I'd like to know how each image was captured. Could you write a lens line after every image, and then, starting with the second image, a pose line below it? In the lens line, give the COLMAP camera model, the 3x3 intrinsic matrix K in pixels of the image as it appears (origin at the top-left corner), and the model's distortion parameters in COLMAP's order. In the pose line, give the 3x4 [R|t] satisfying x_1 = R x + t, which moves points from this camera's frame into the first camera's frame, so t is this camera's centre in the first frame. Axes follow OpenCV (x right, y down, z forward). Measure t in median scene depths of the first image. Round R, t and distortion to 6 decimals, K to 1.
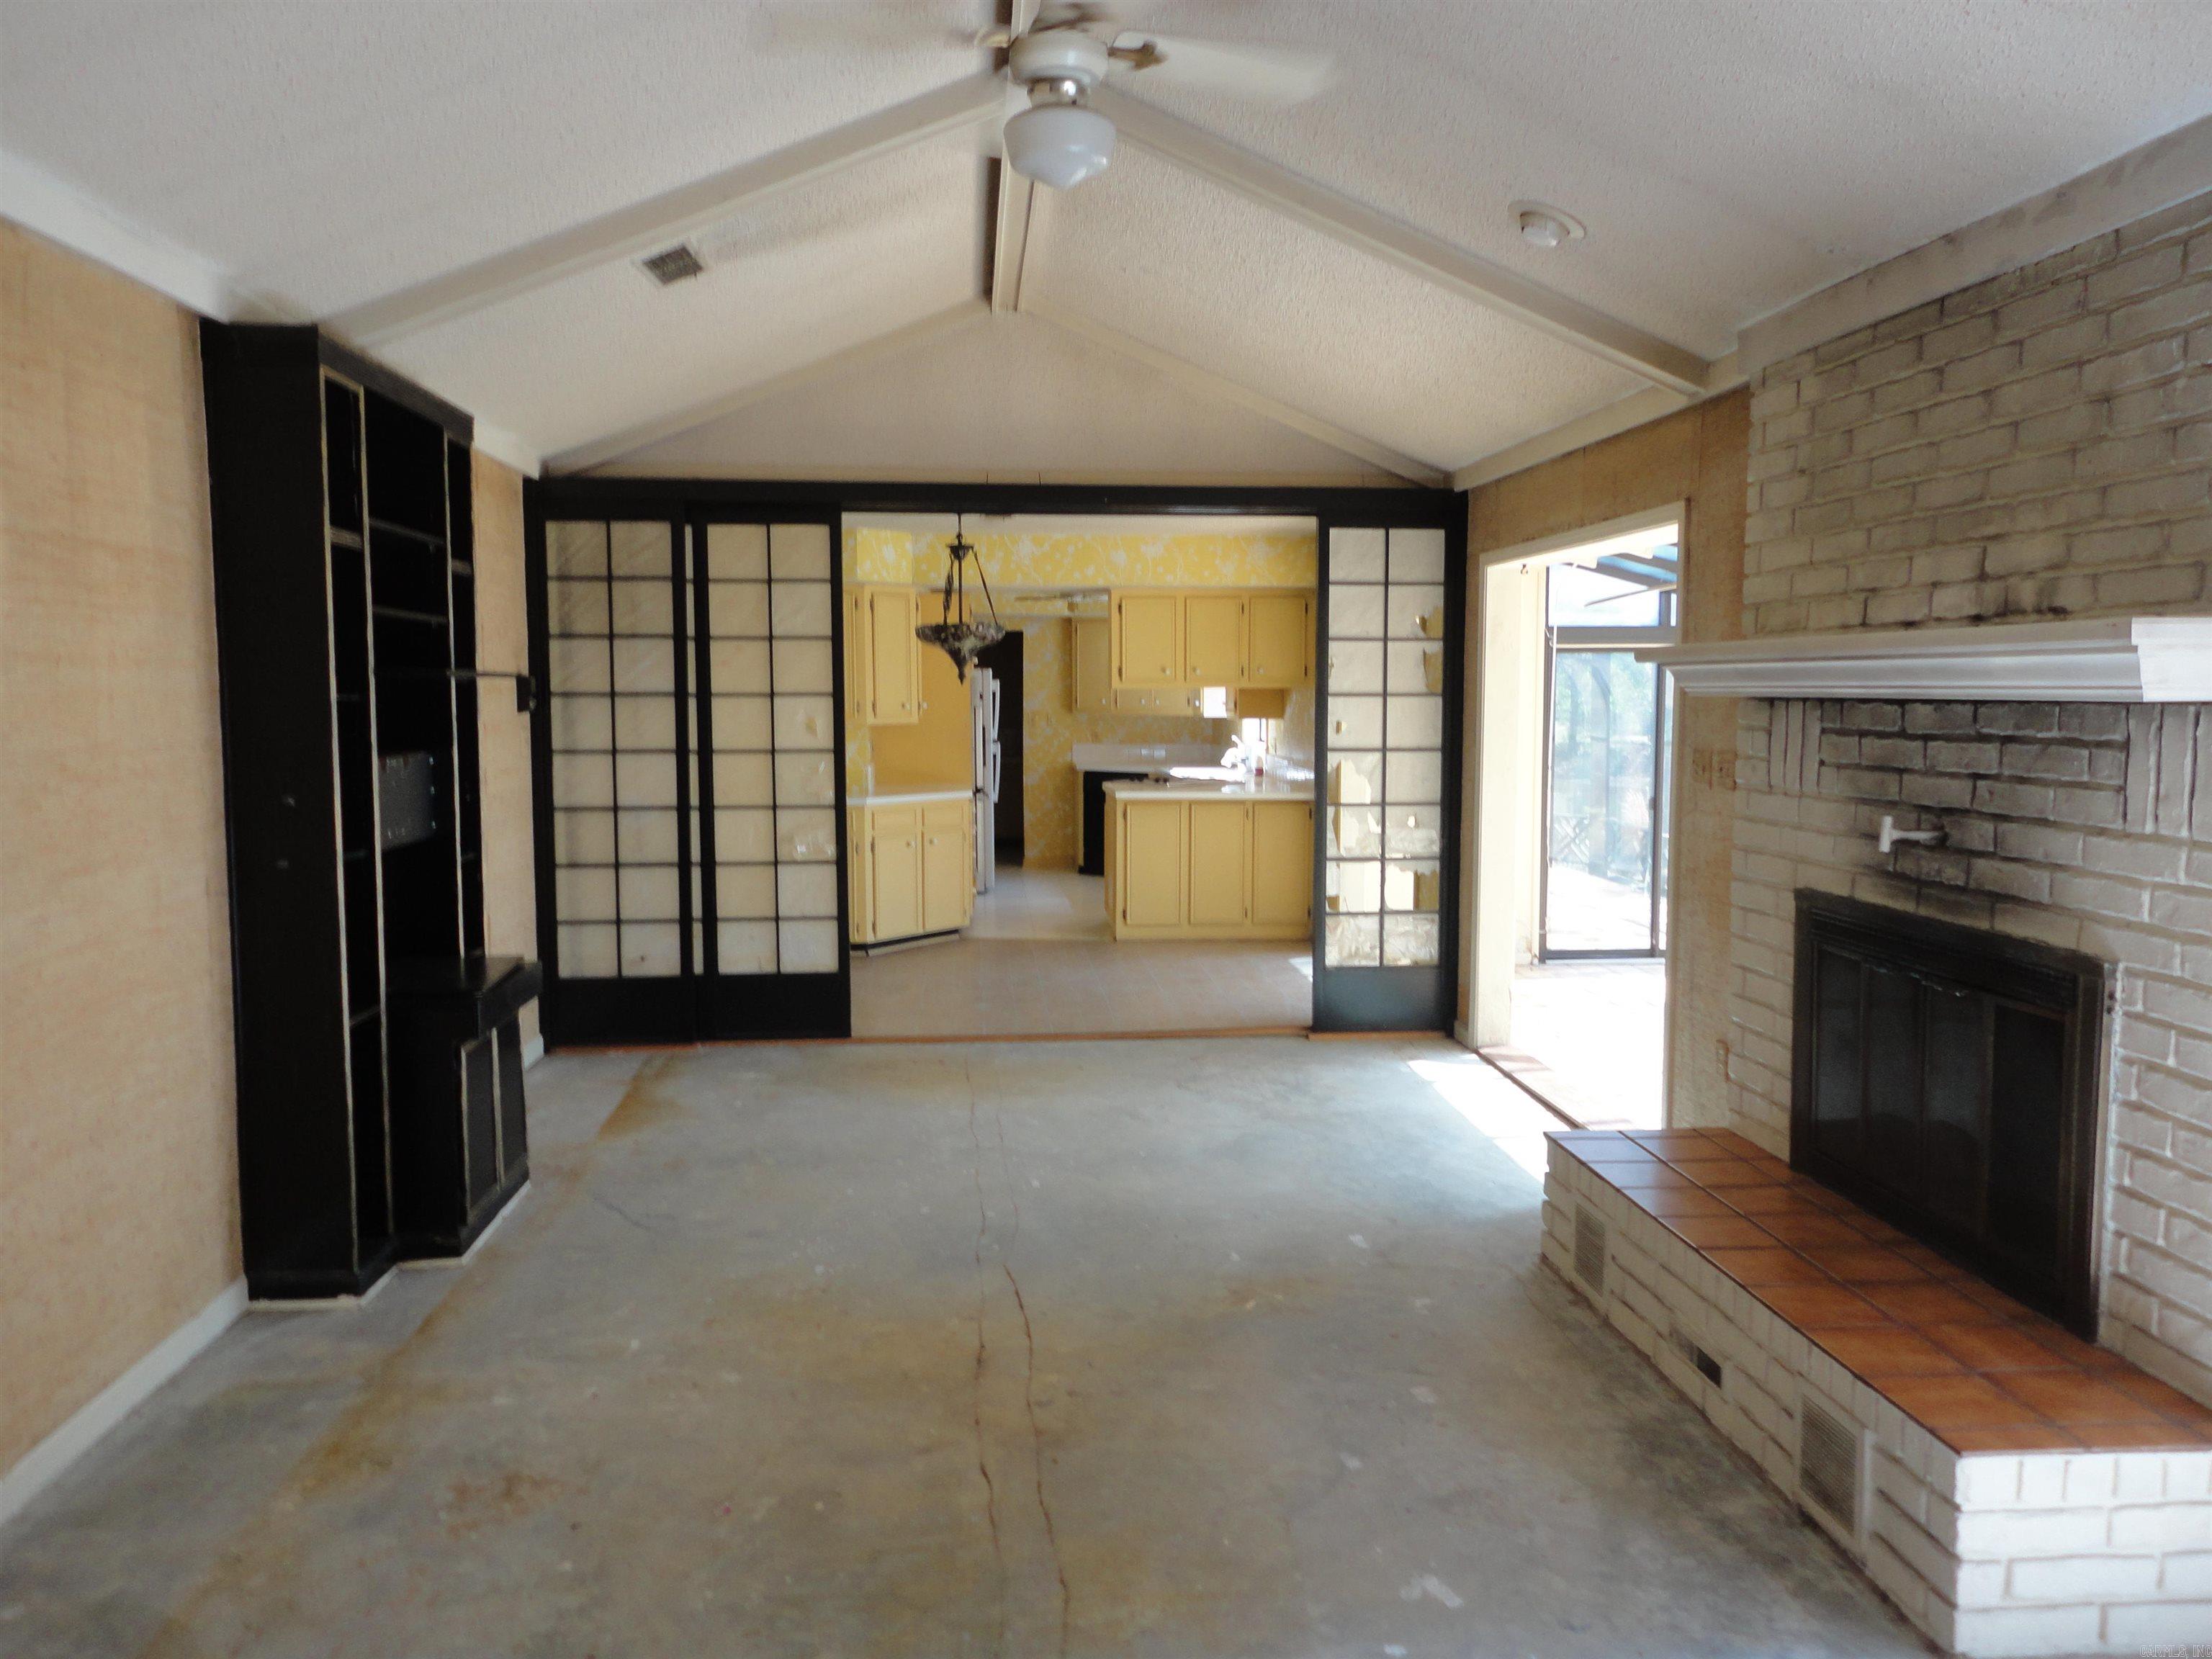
lens RADIAL K [[1612.1, 0, 1105.8], [0, 1612.1, 823.7], [0, 0, 1]] dist [-0.000512, 0.004462]
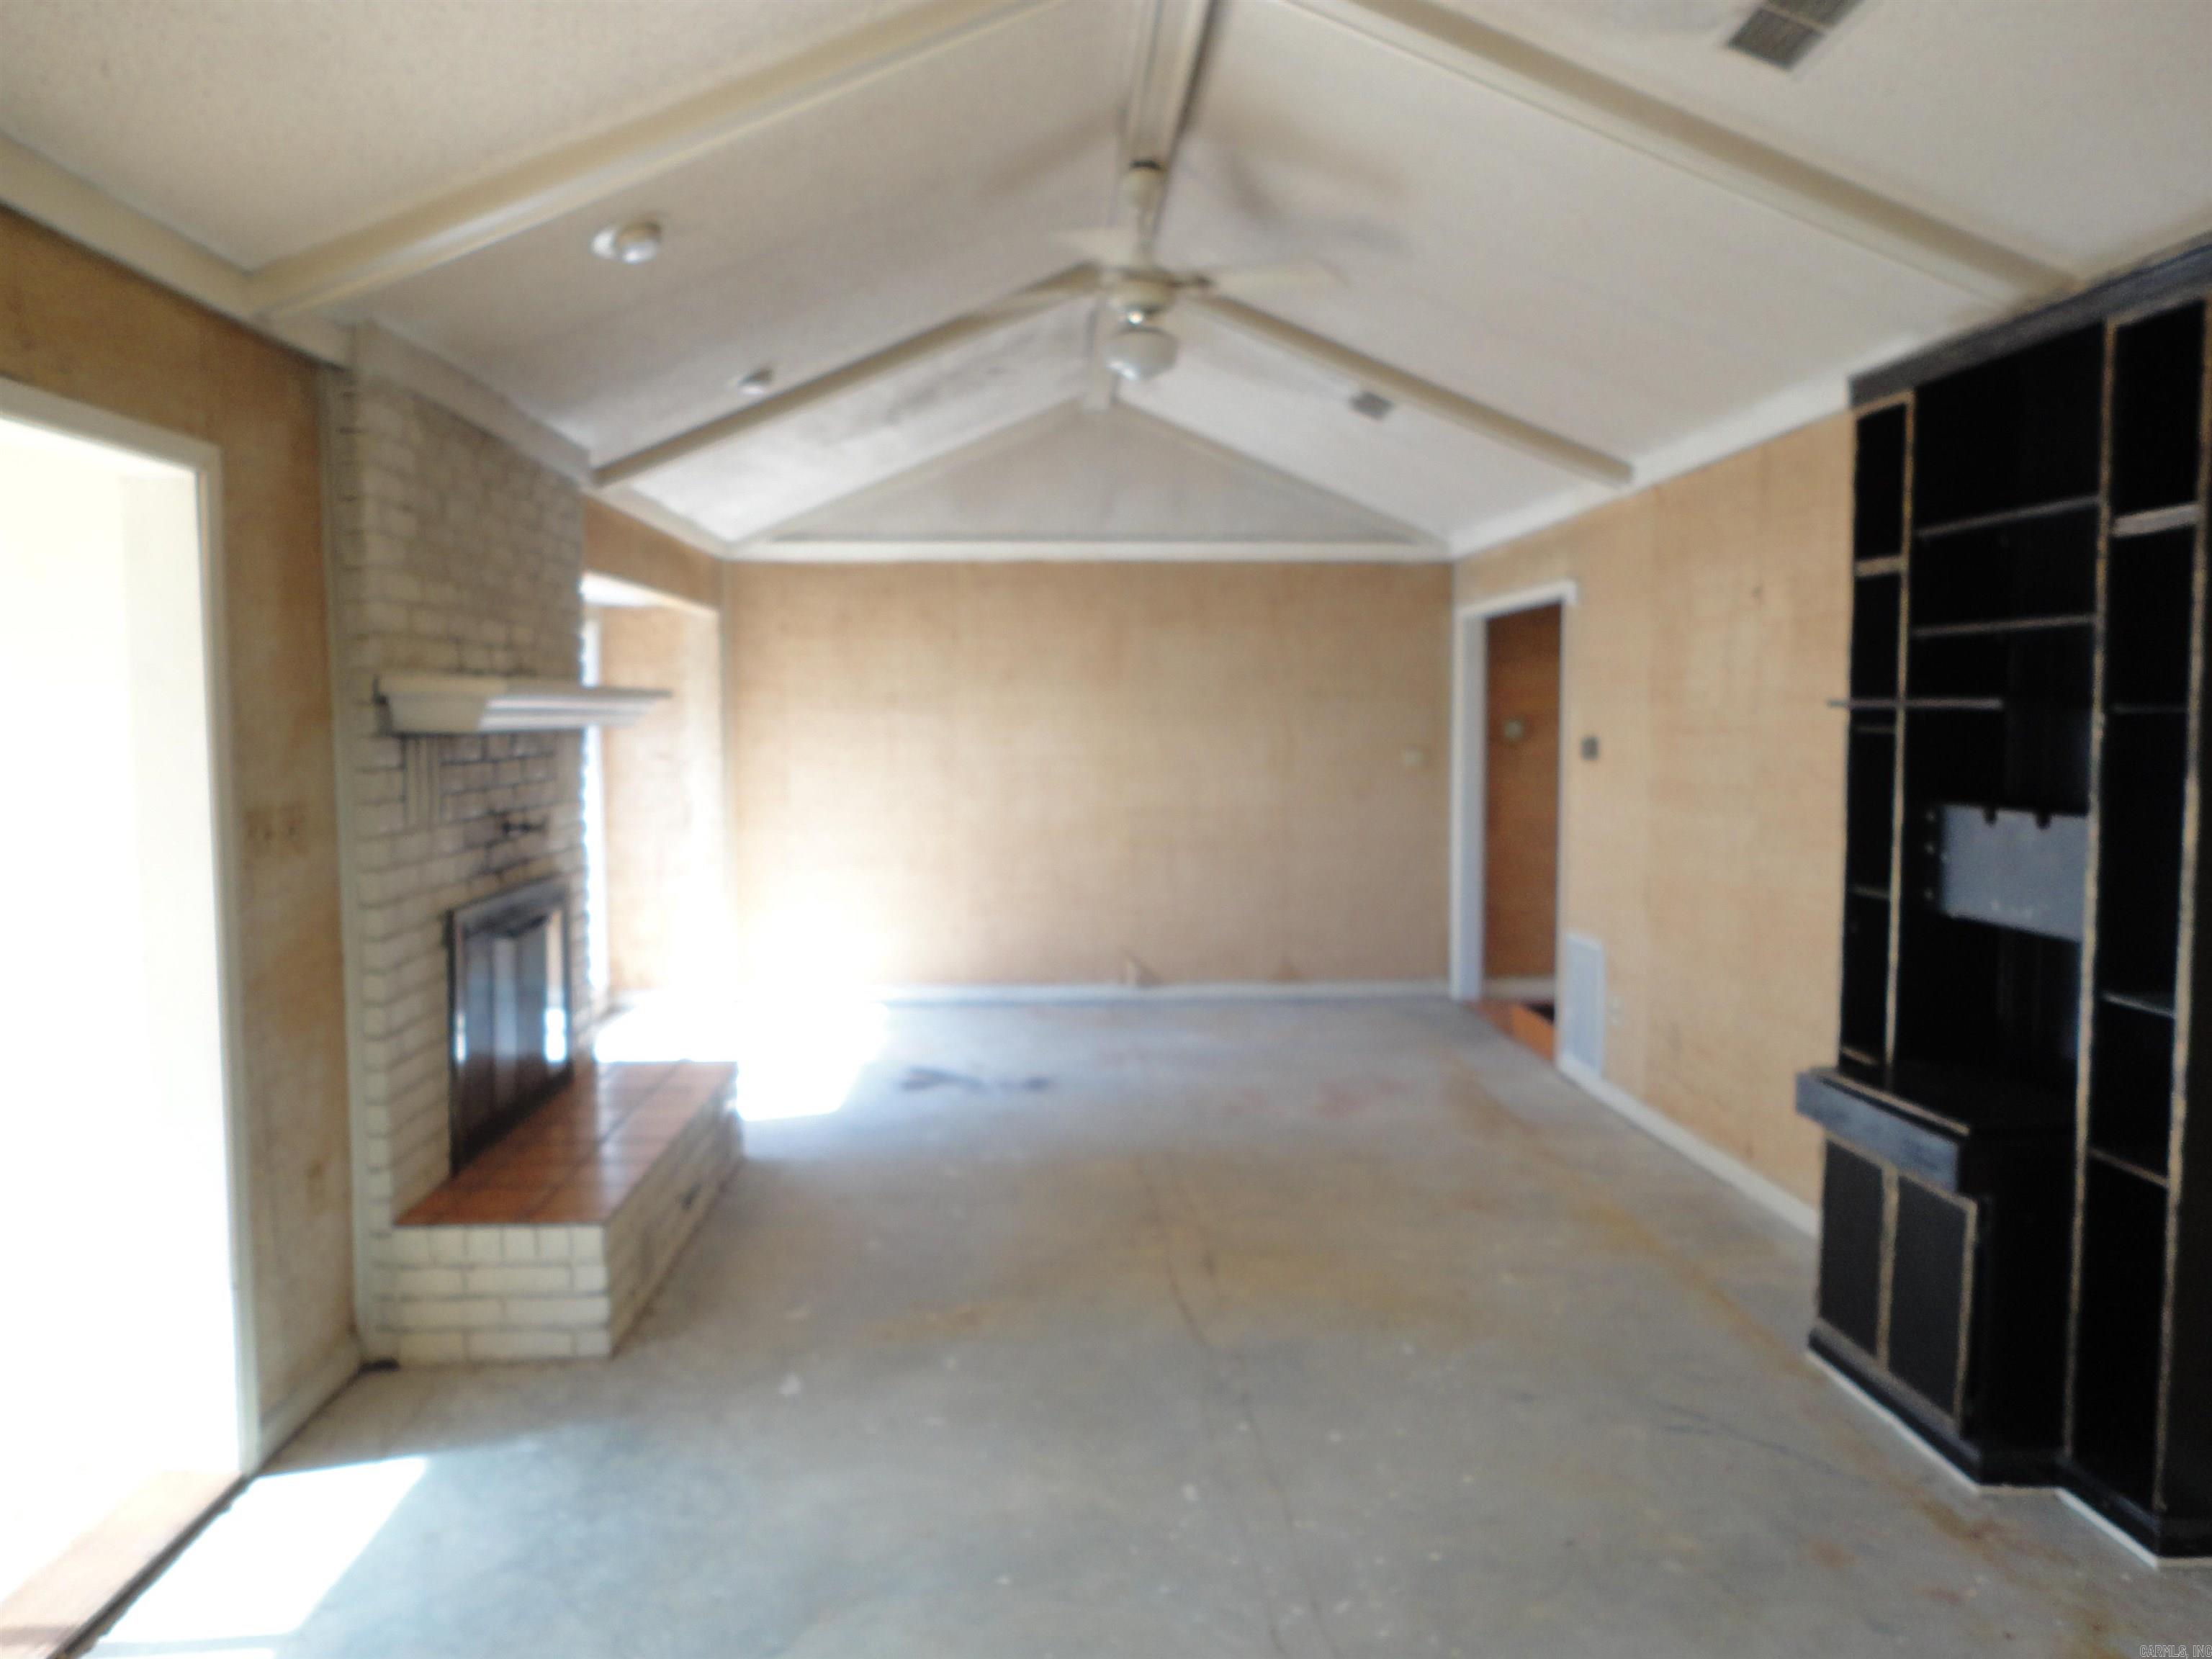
lens RADIAL K [[1612.1, 0, 1103.3], [0, 1612.1, 828.6], [0, 0, 1]] dist [-0.000512, 0.004462]
pose [[-0.999033, -0.002393, 0.043892, -0.031289], [0.004483, 0.987765, 0.155882, -0.120201], [-0.043728, 0.155928, -0.986800, 1.367540]]
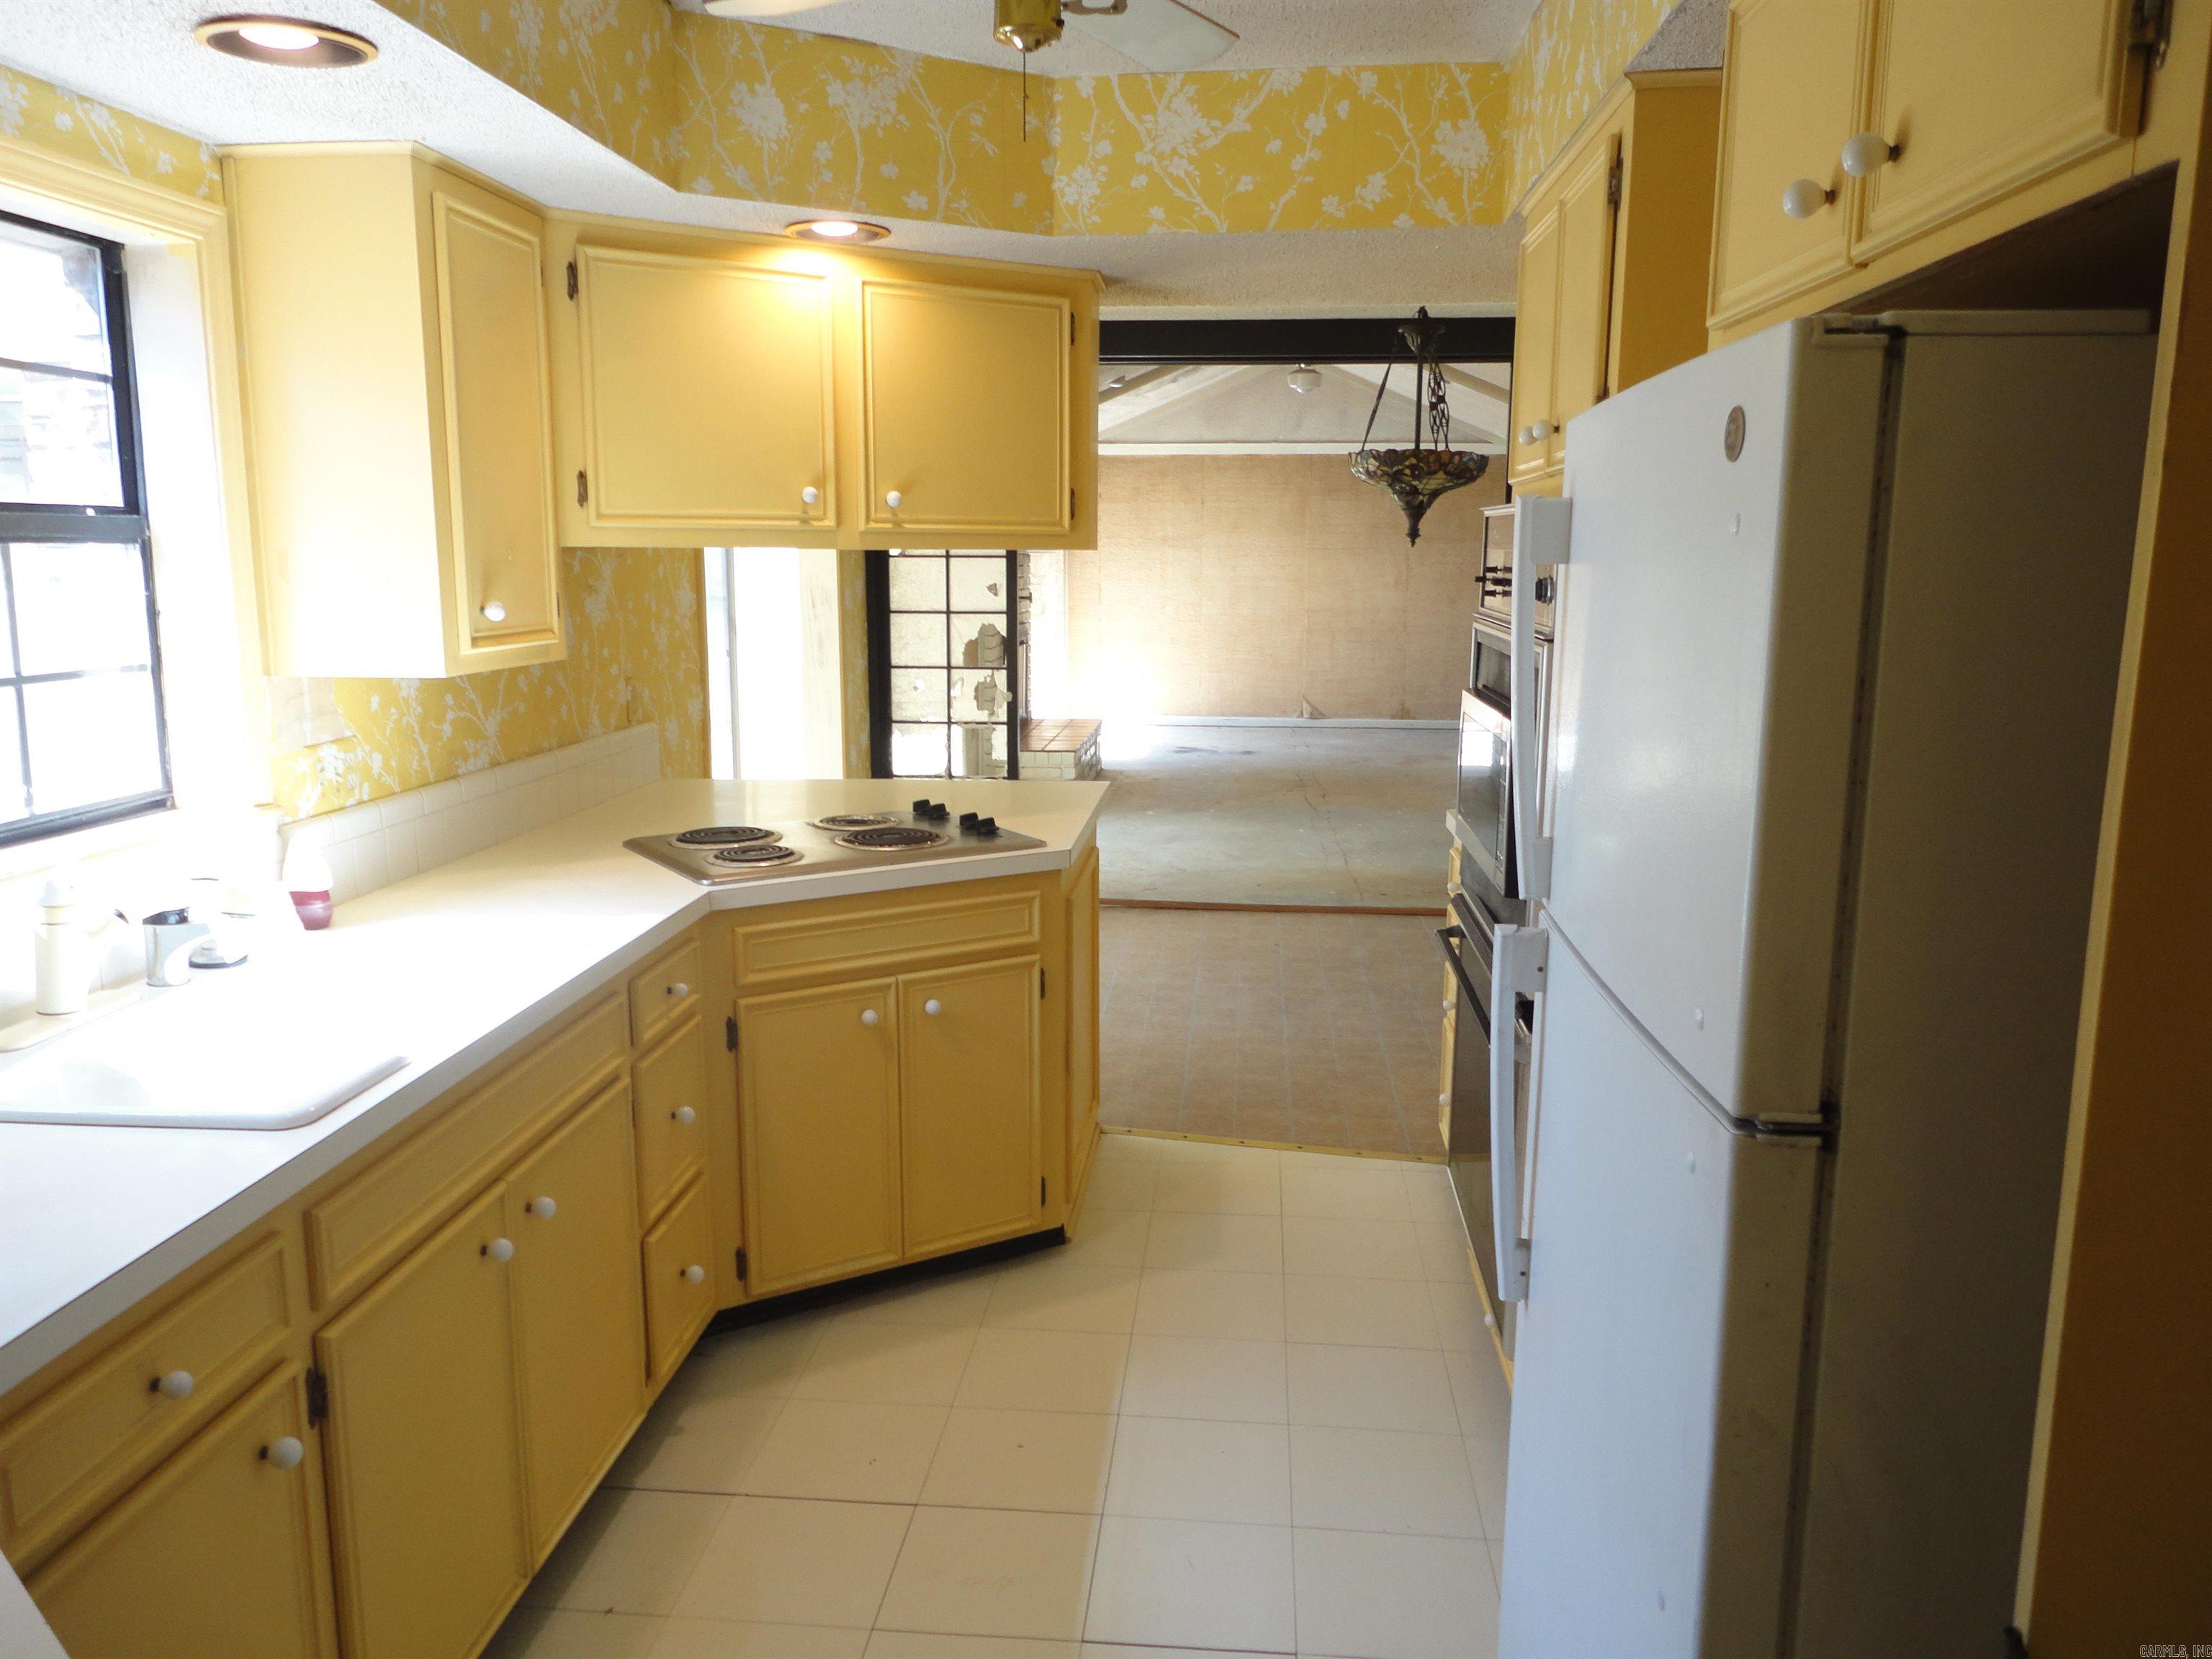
lens RADIAL K [[1612.1, 0, 1116.5], [0, 1612.1, 829.1], [0, 0, 1]] dist [-0.000512, 0.004462]
pose [[-0.986060, -0.034511, 0.162770, -0.111873], [0.007400, 0.968191, 0.250104, -0.194429], [-0.166224, 0.247822, -0.954439, 2.332885]]
